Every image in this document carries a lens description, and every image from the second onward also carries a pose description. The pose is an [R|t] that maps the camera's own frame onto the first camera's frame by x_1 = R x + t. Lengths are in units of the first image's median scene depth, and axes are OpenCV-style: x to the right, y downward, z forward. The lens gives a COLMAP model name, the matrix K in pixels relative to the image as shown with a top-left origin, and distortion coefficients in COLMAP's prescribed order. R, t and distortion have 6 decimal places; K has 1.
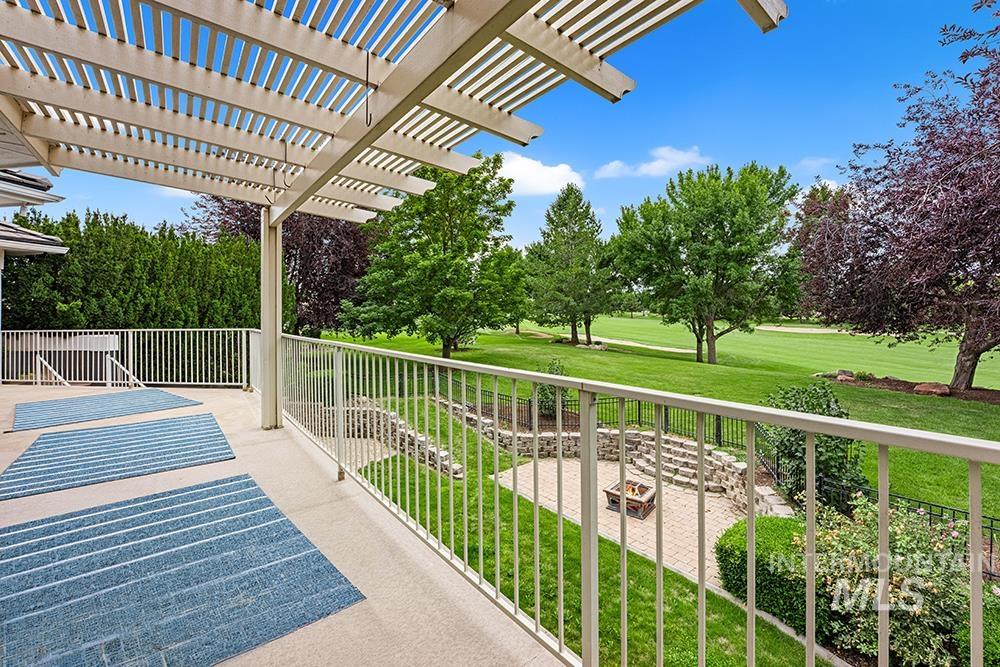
lens RADIAL K [[420.0, 0, 499.9], [0, 420.0, 314.5], [0, 0, 1]] dist [-0.001807, -0.000058]
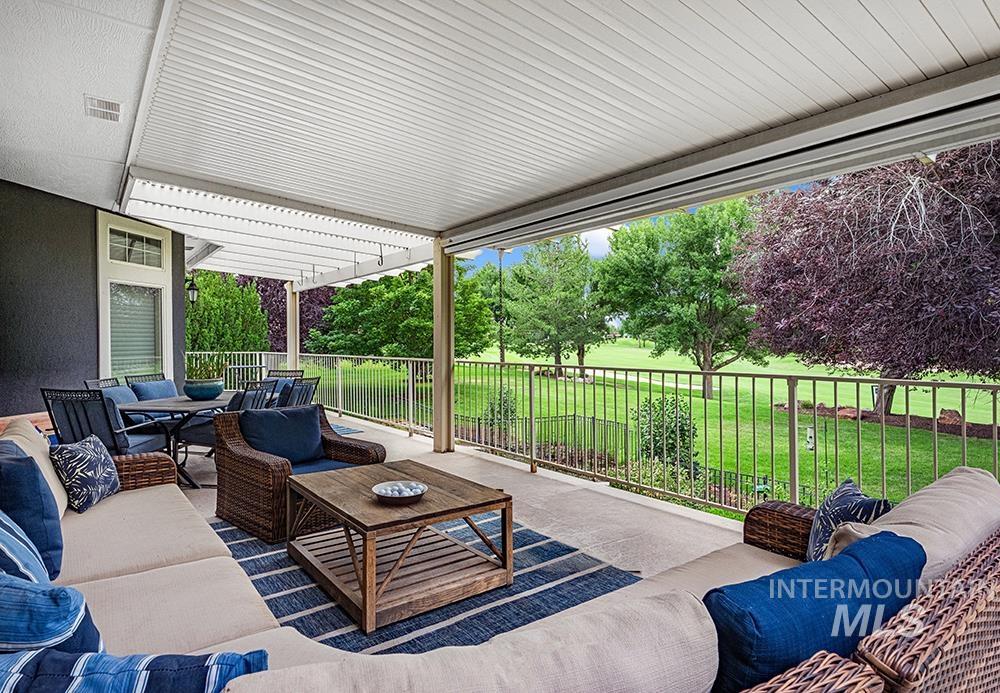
lens RADIAL K [[538.3, 0, 483.4], [0, 538.3, 346.7], [0, 0, 1]] dist [0.001711, 0.000169]
pose [[0.999845, 0.006034, -0.016543, 0.068743], [-0.005923, 0.999960, 0.006754, -0.001541], [0.016583, -0.006655, 0.999840, -0.299849]]
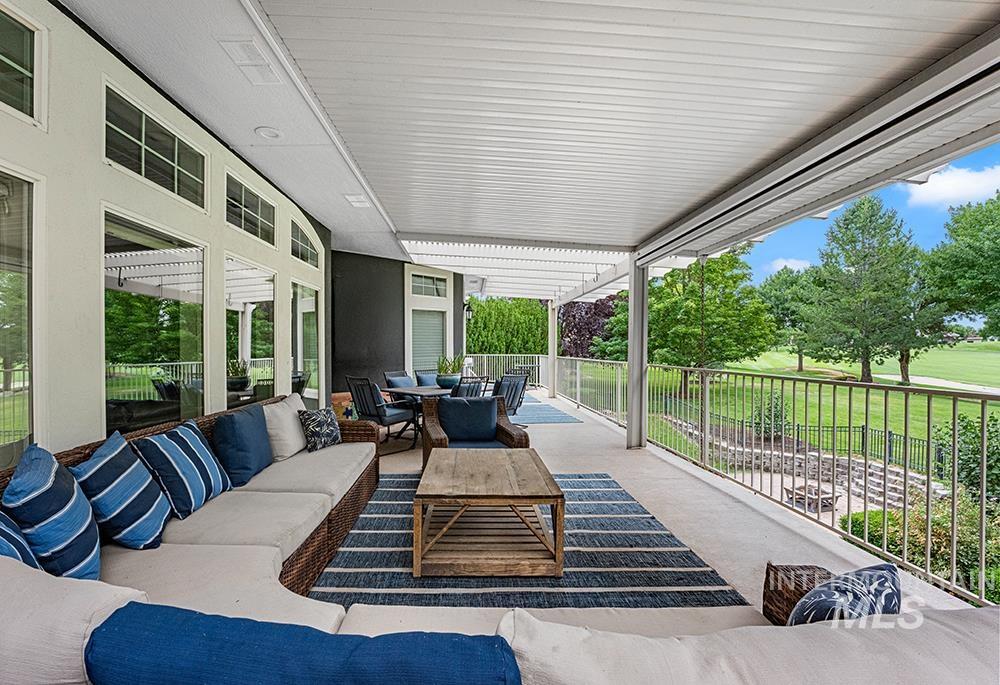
lens RADIAL K [[433.1, 0, 474.7], [0, 433.1, 358.7], [0, 0, 1]] dist [-0.018847, 0.000275]
pose [[0.798510, 0.019444, -0.601668, 0.124536], [-0.003176, 0.999600, 0.028088, -0.002124], [0.601974, -0.020518, 0.798252, -0.268082]]
